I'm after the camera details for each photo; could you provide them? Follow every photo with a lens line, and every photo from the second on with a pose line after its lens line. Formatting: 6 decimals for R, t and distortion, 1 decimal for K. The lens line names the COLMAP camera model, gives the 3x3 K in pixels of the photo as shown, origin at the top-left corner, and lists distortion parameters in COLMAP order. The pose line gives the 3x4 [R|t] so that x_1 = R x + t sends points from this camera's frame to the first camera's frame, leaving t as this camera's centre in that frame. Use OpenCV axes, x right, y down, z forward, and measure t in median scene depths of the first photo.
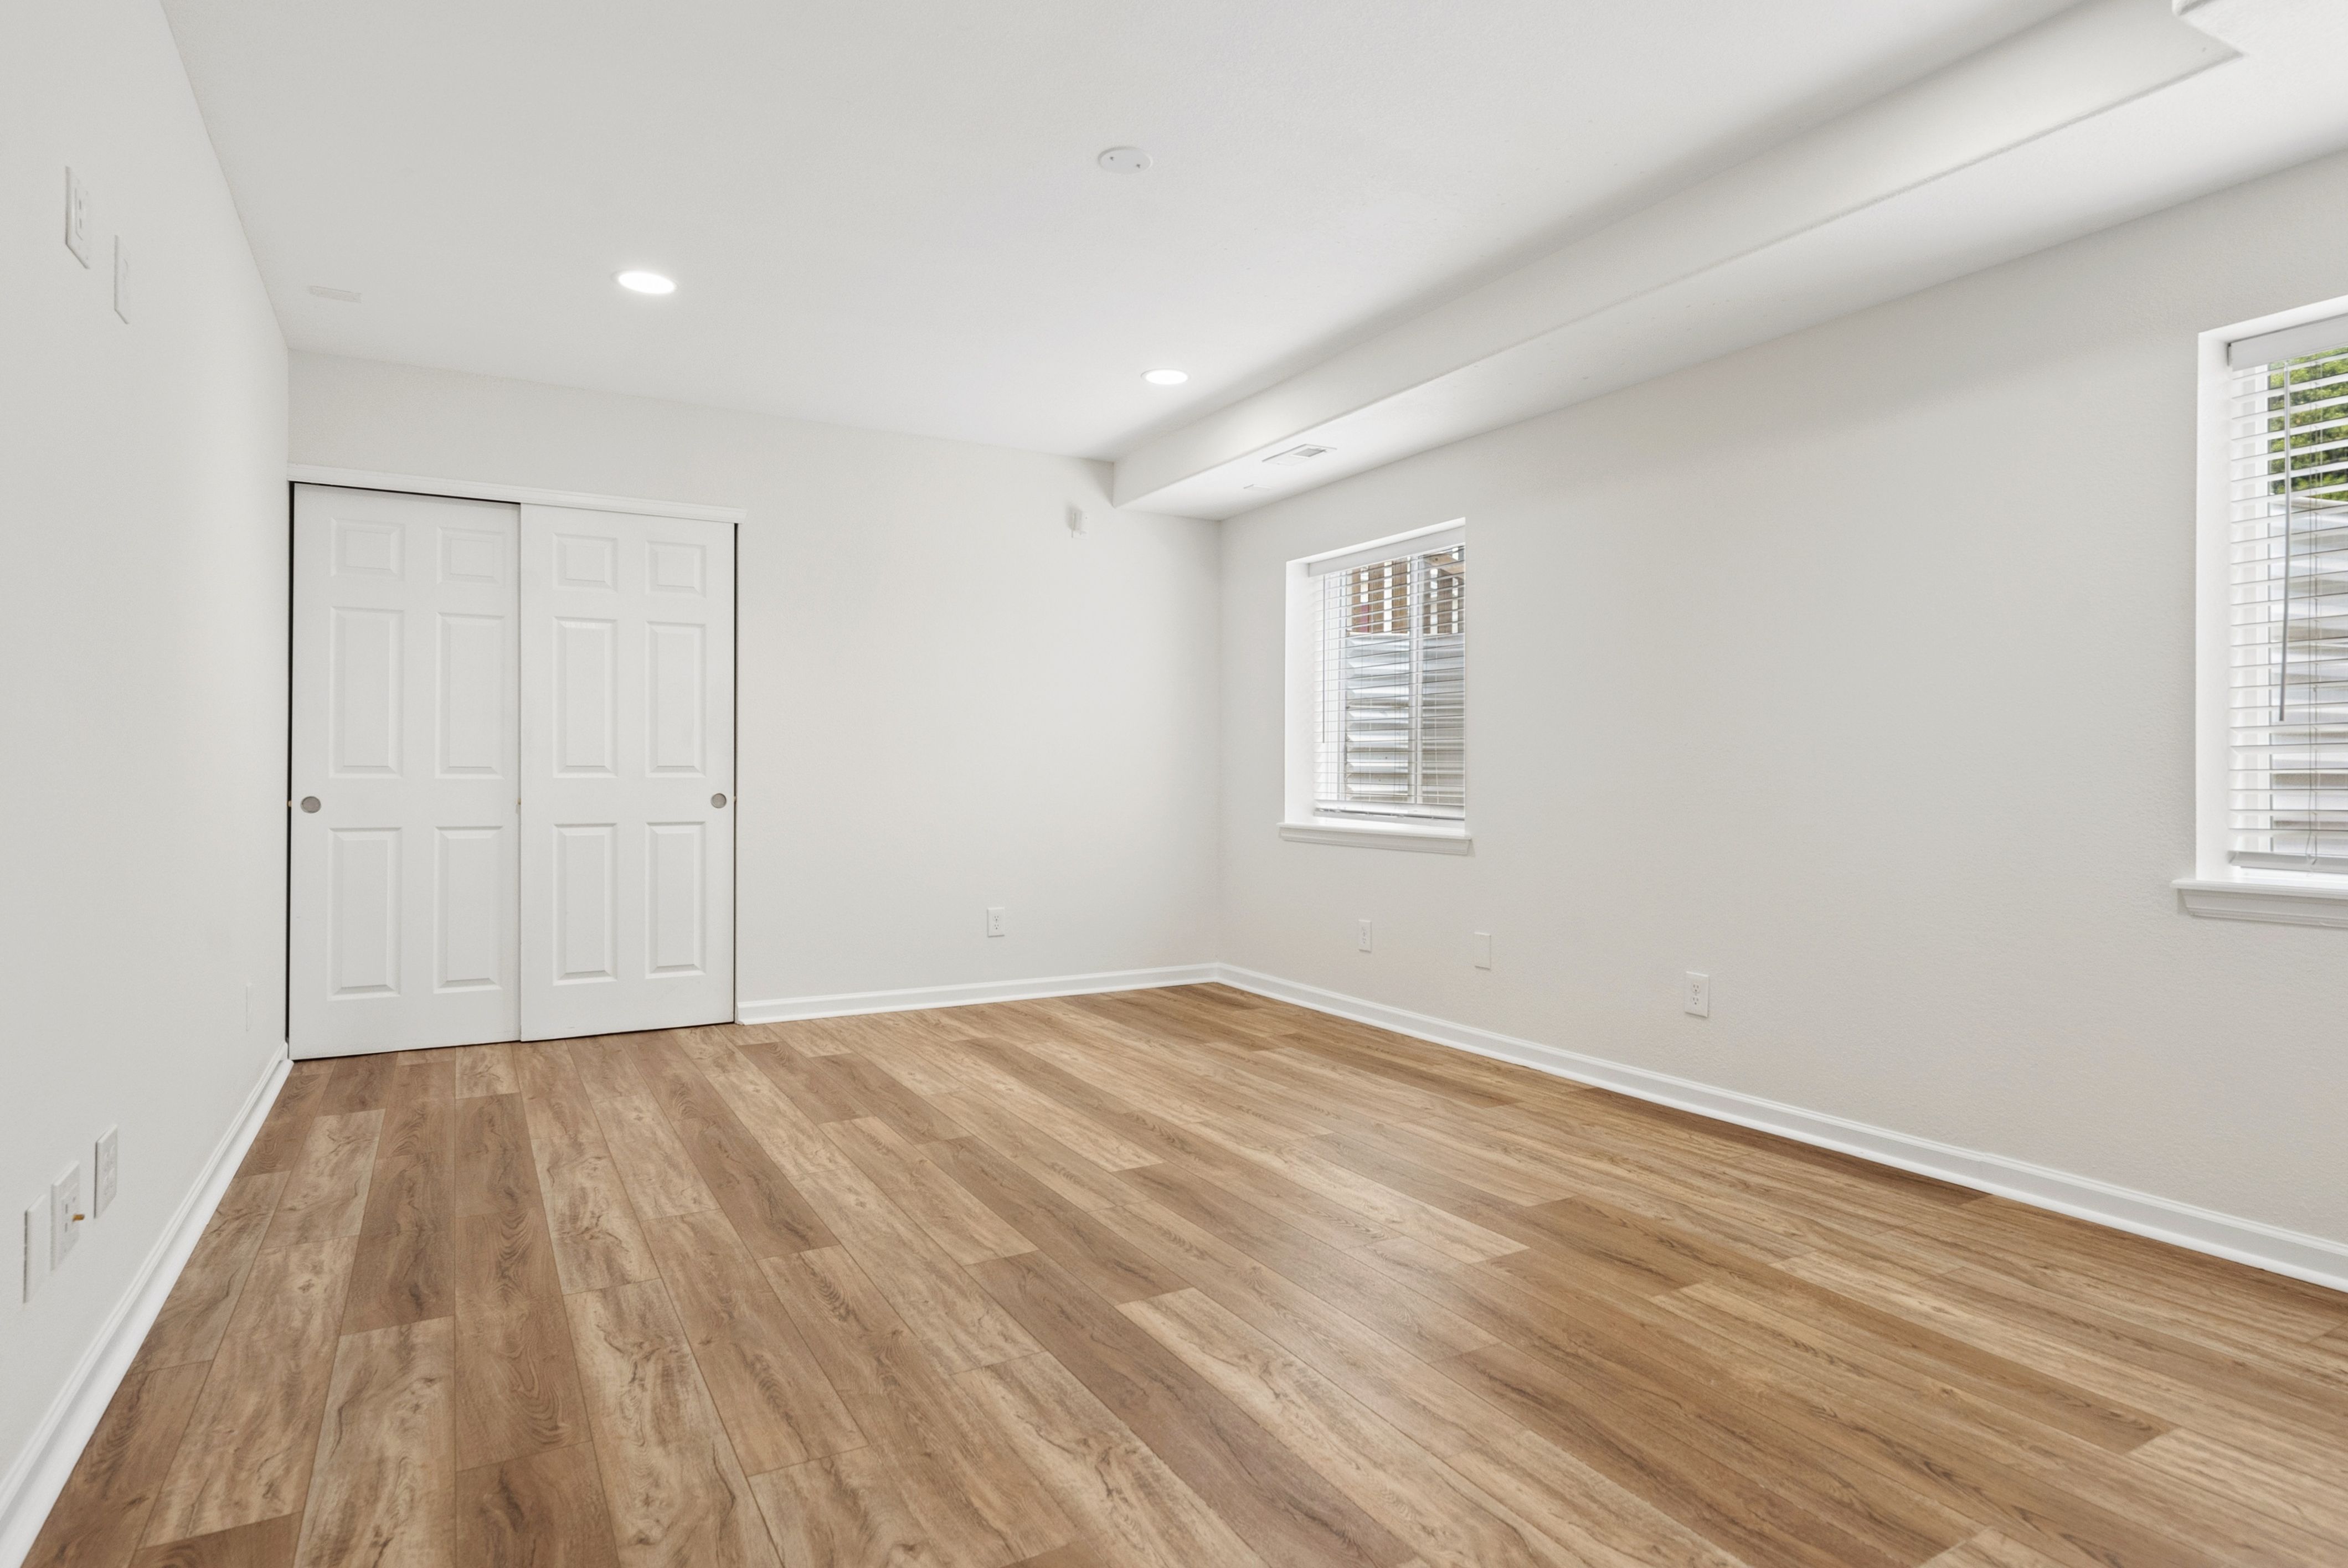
lens RADIAL K [[1266.8, 0, 1181.3], [0, 1266.8, 776.2], [0, 0, 1]] dist [0.005133, -0.001335]
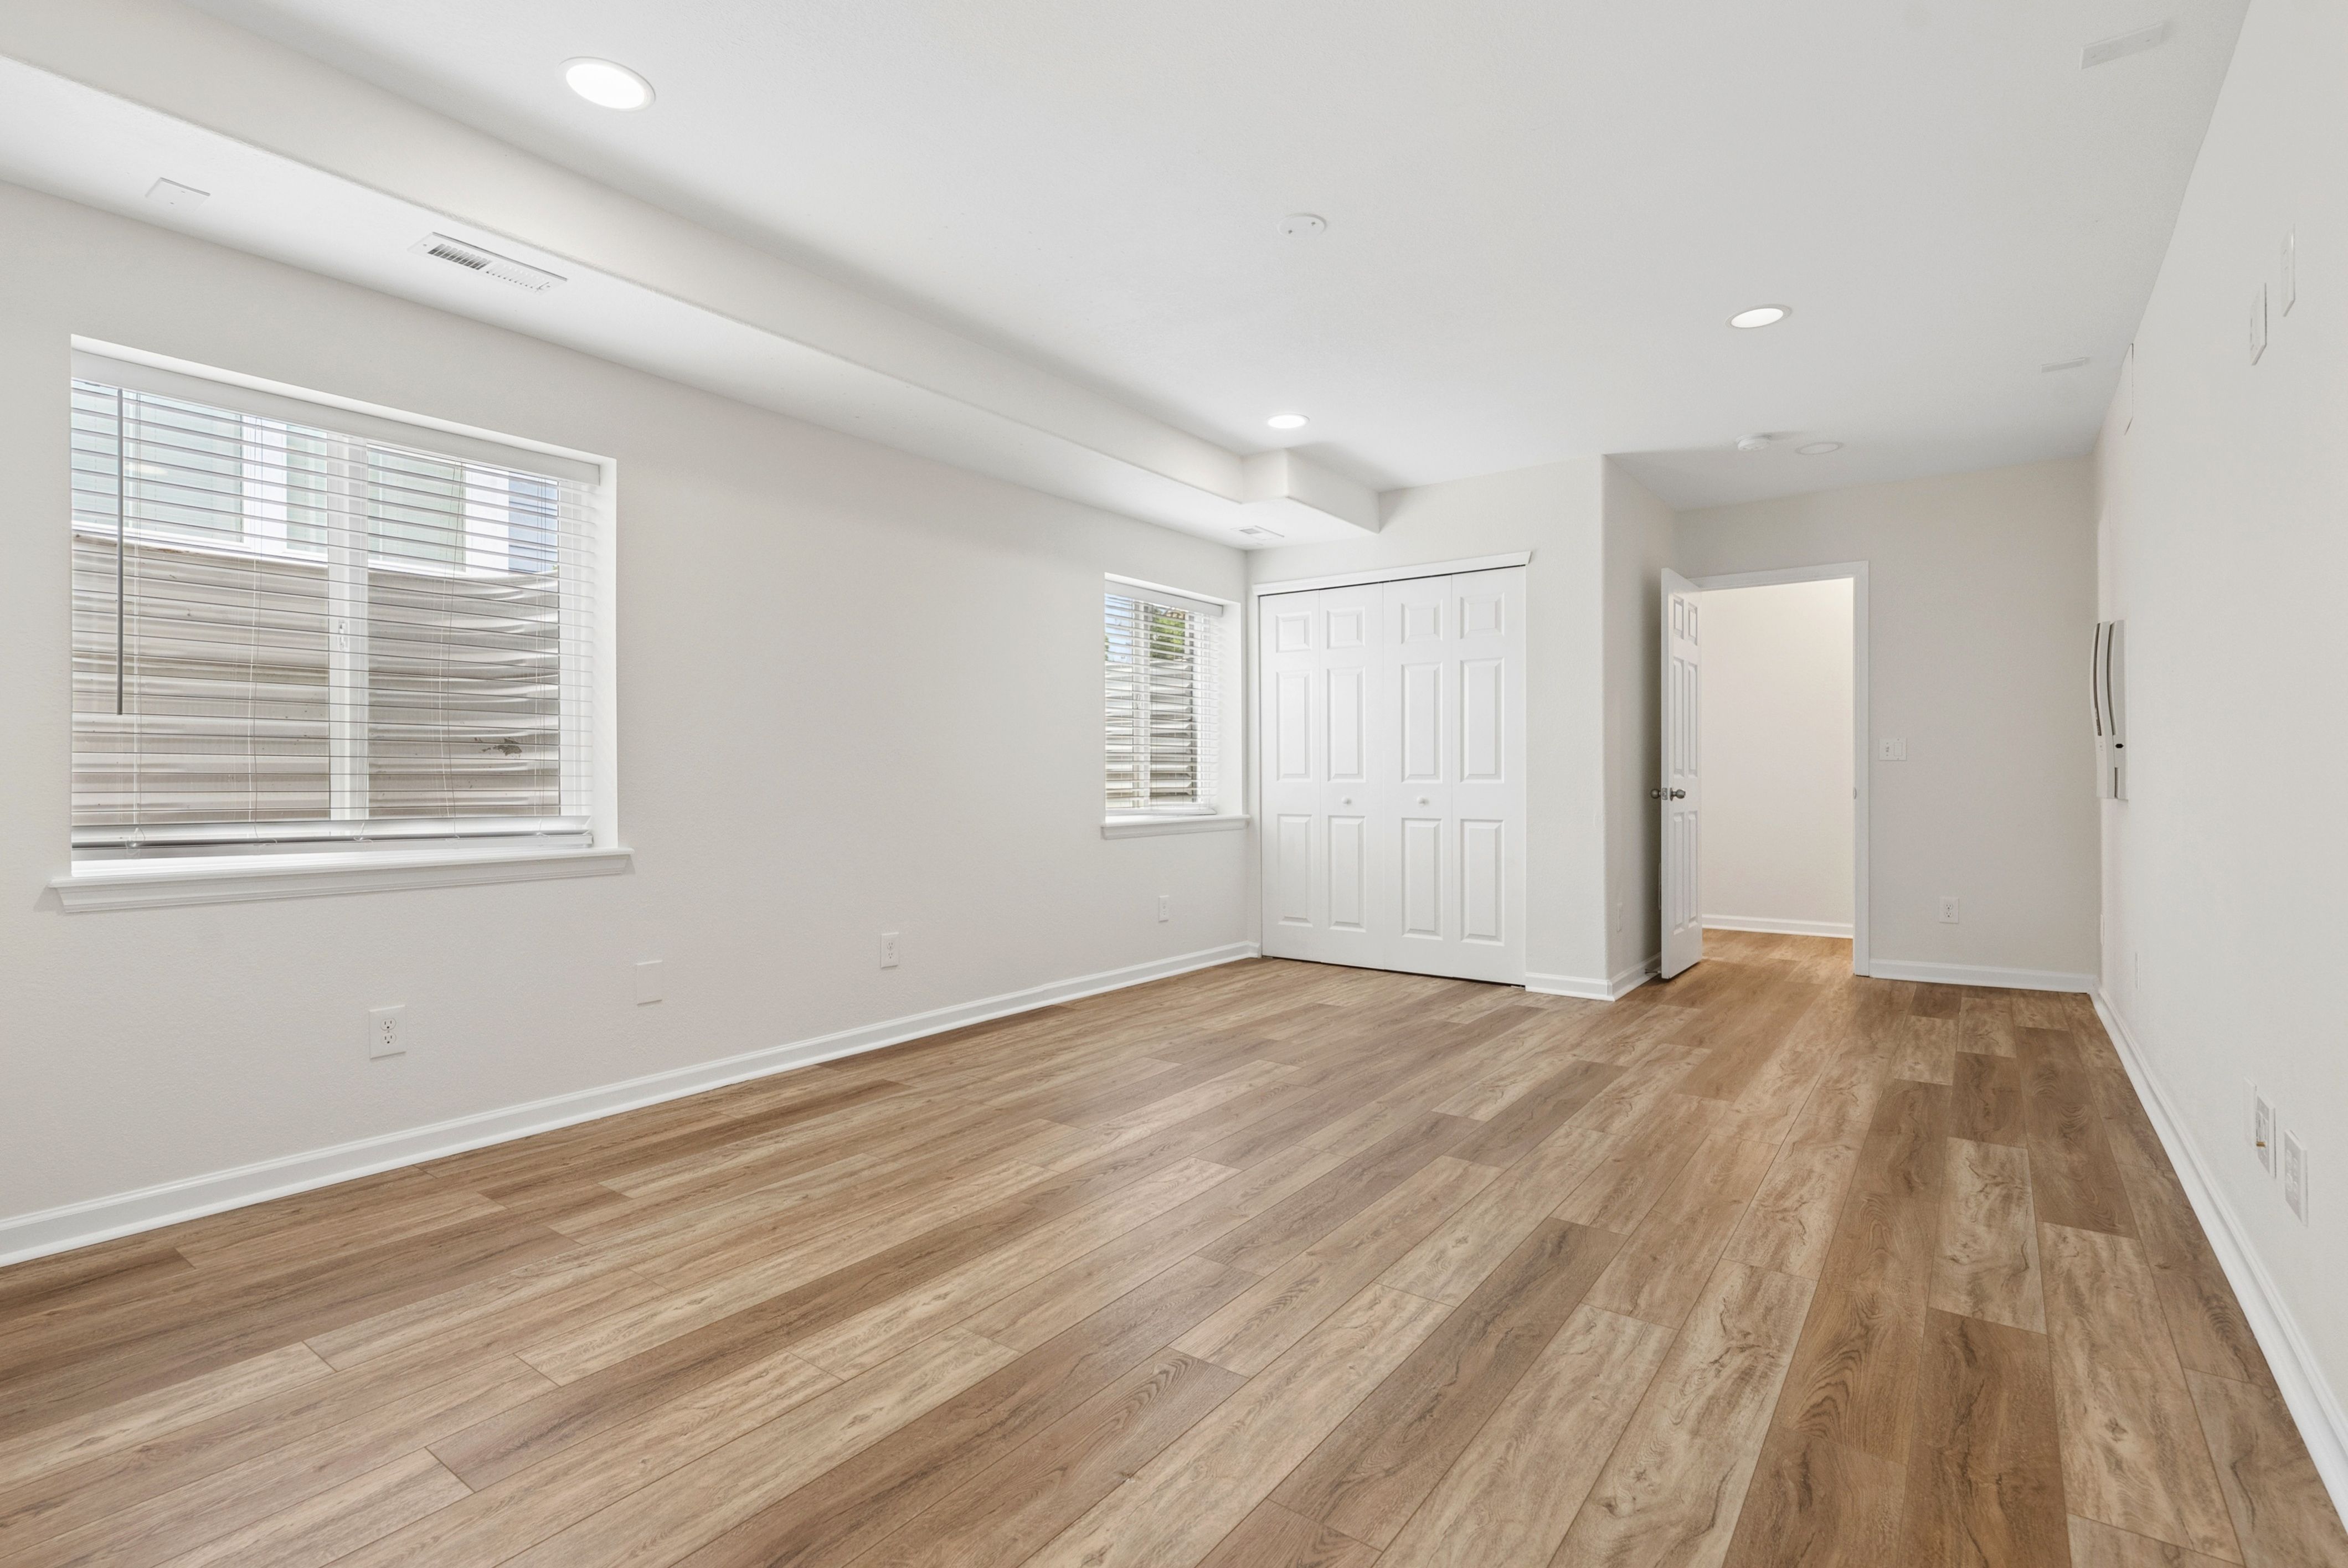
lens RADIAL K [[1095.3, 0, 1182.5], [0, 1095.3, 782.5], [0, 0, 1]] dist [-0.002567, 0.001146]
pose [[-0.402159, -0.009267, 0.915523, -1.042932], [0.001408, 0.999941, 0.010740, -0.006199], [-0.915569, 0.005608, -0.402123, 1.748955]]
